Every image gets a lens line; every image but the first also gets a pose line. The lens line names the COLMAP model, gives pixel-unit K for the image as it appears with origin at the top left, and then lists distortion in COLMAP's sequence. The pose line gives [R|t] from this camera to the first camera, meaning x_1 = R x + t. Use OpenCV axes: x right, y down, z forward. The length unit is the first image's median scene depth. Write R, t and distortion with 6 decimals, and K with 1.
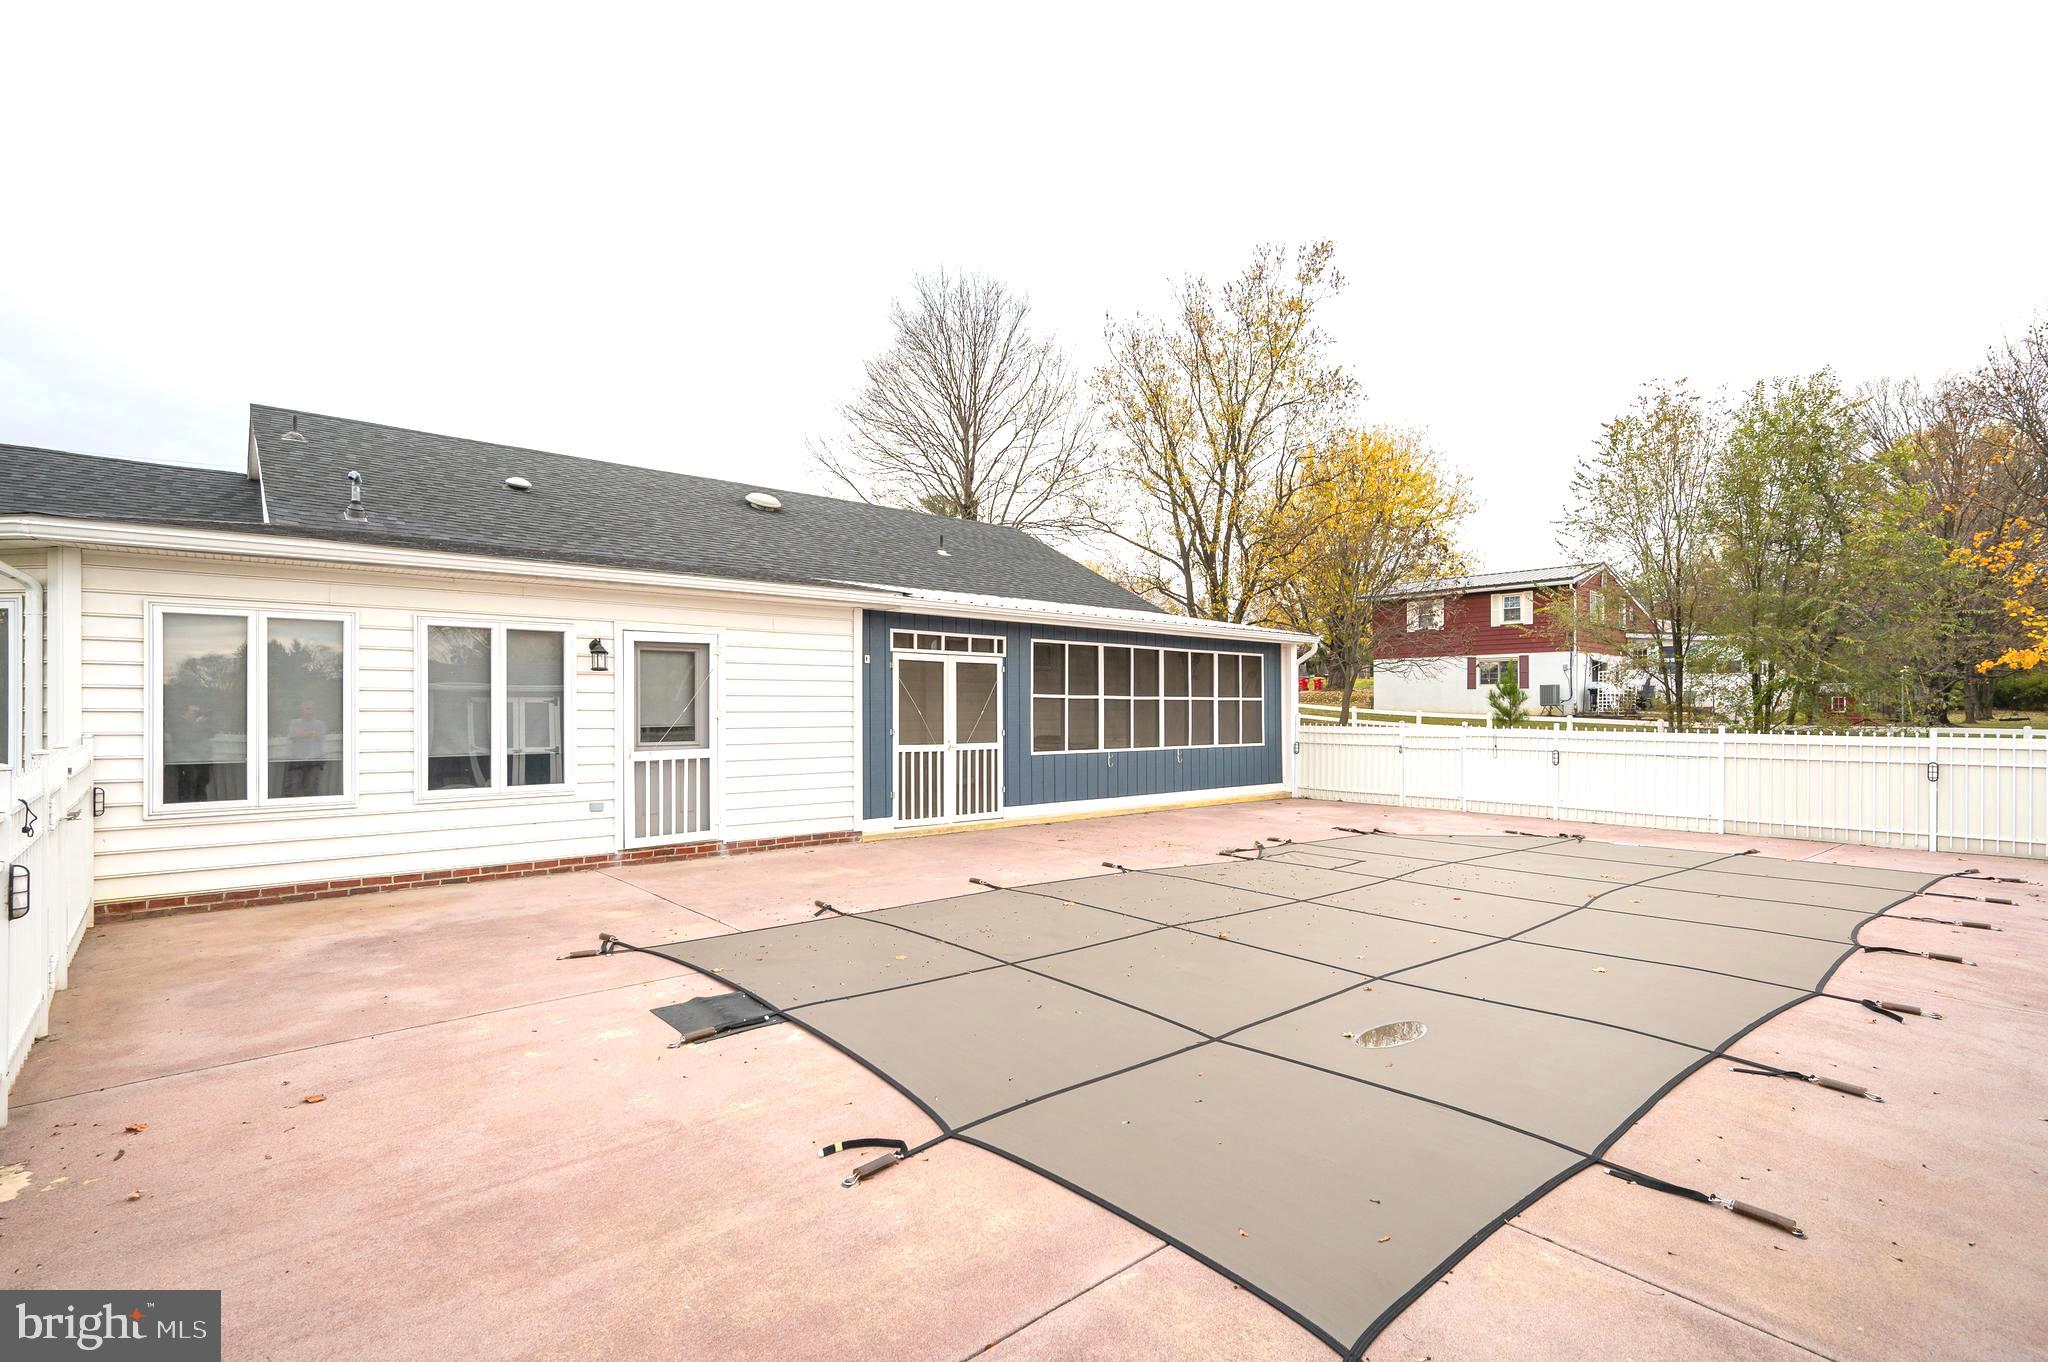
lens RADIAL K [[962.4, 0, 1040.0], [0, 962.4, 716.7], [0, 0, 1]] dist [-0.001273, -0.000082]
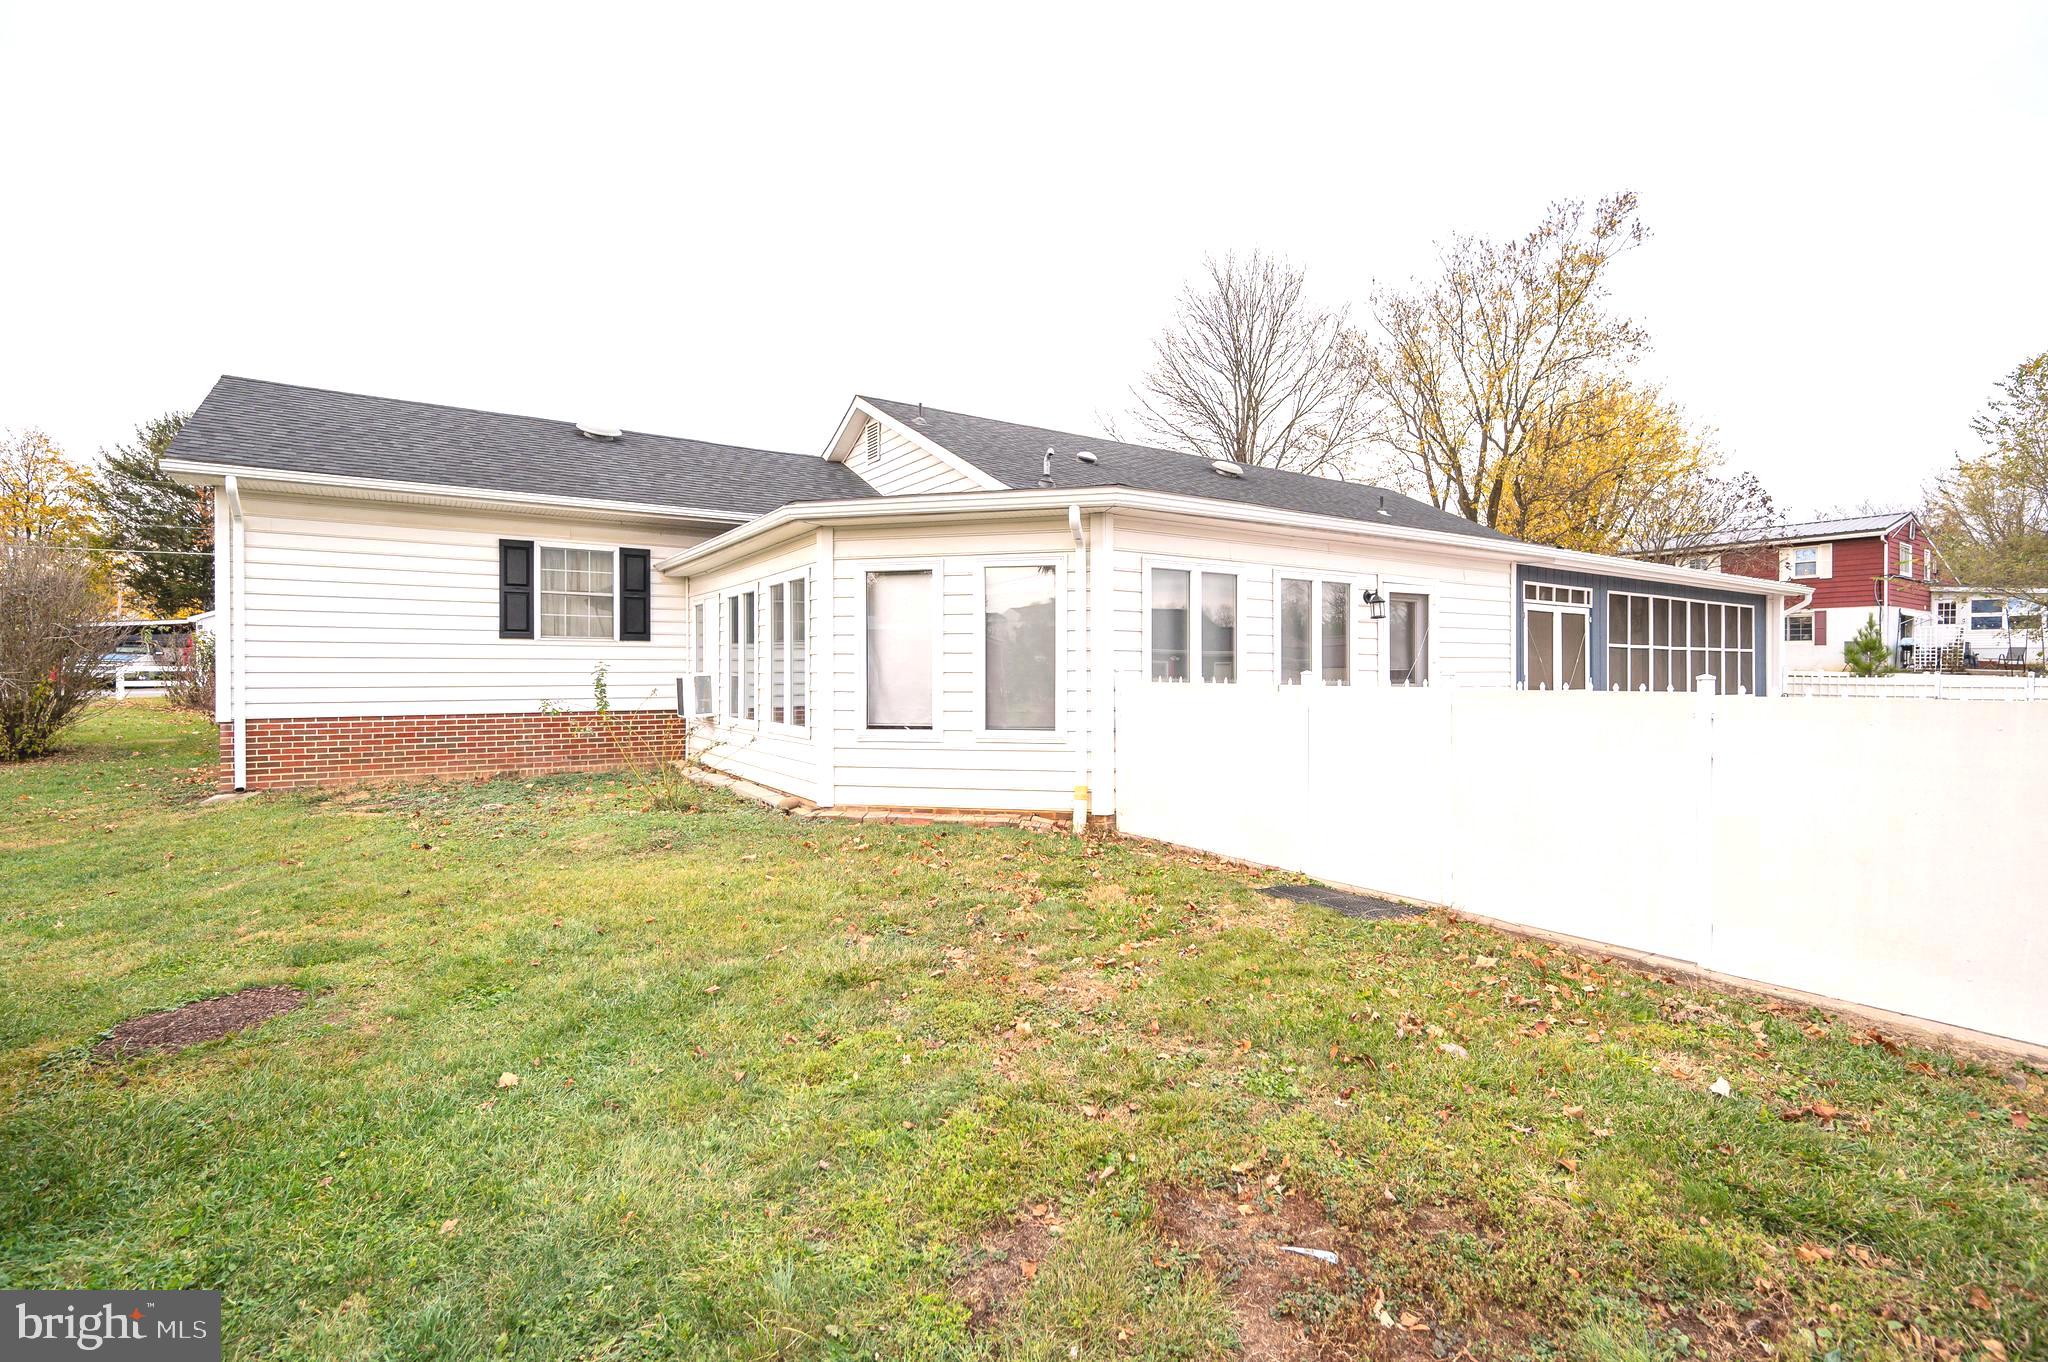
lens RADIAL K [[930.1, 0, 1024.0], [0, 930.1, 681.0], [0, 0, 1]] dist [0.001518, 0.001077]
pose [[0.991594, 0.001980, -0.129372, -0.356738], [-0.001594, 0.999994, 0.003089, 0.010715], [0.129378, -0.002857, 0.991591, -0.058265]]
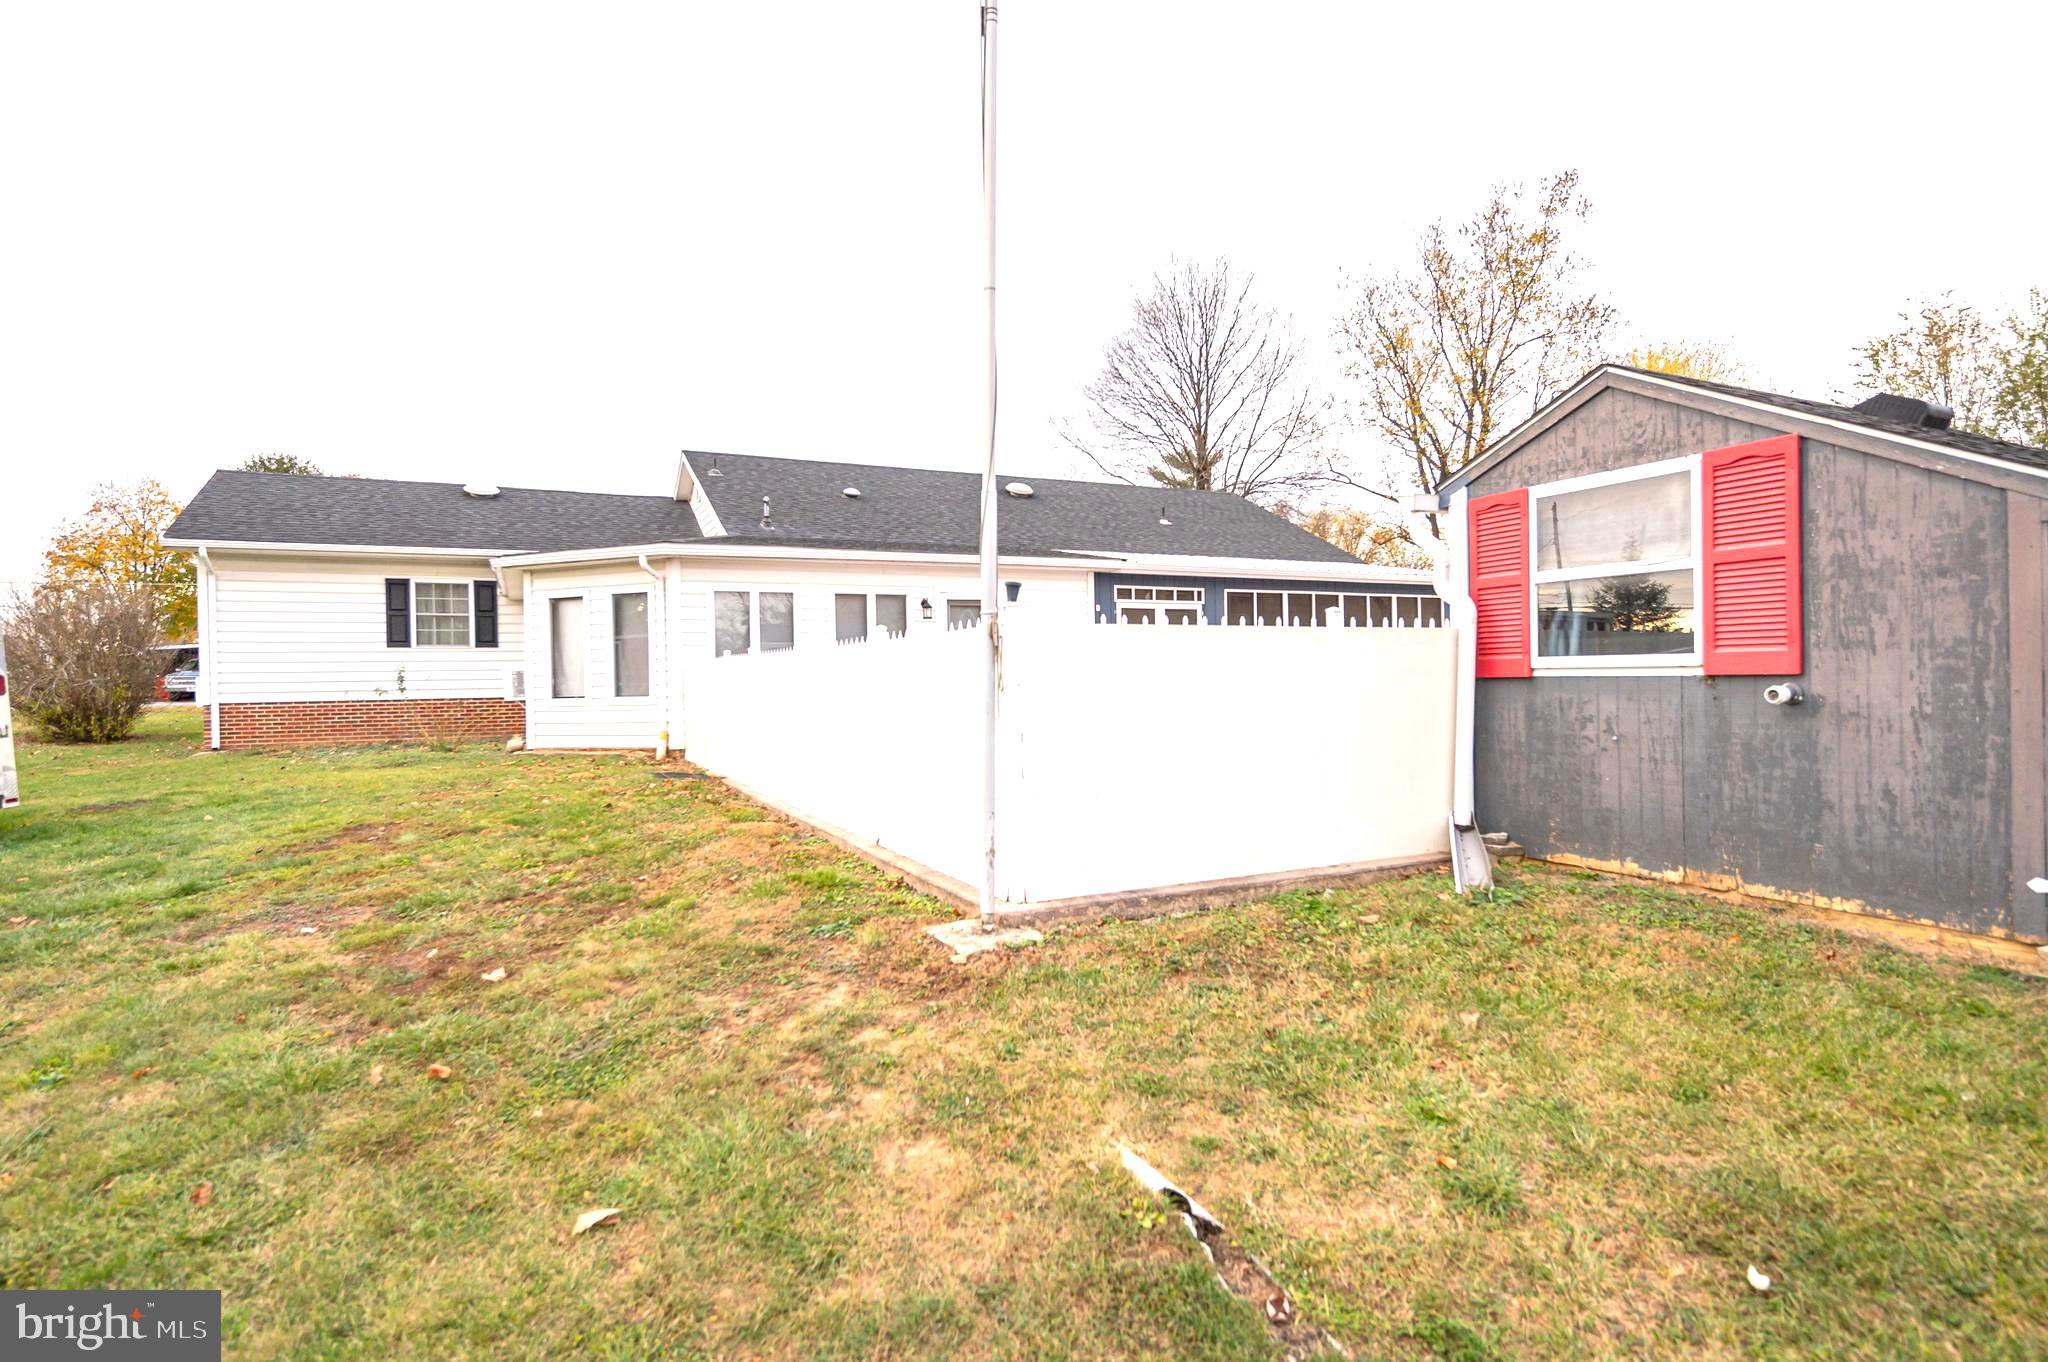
lens RADIAL K [[1050.8, 0, 1024.0], [0, 1050.8, 681.0], [0, 0, 1]] dist [0.008130, 0.000104]
pose [[0.964687, -0.017234, -0.262833, 0.069879], [0.015656, 0.999845, -0.008099, 0.034511], [0.262932, 0.003698, 0.964807, -0.300307]]
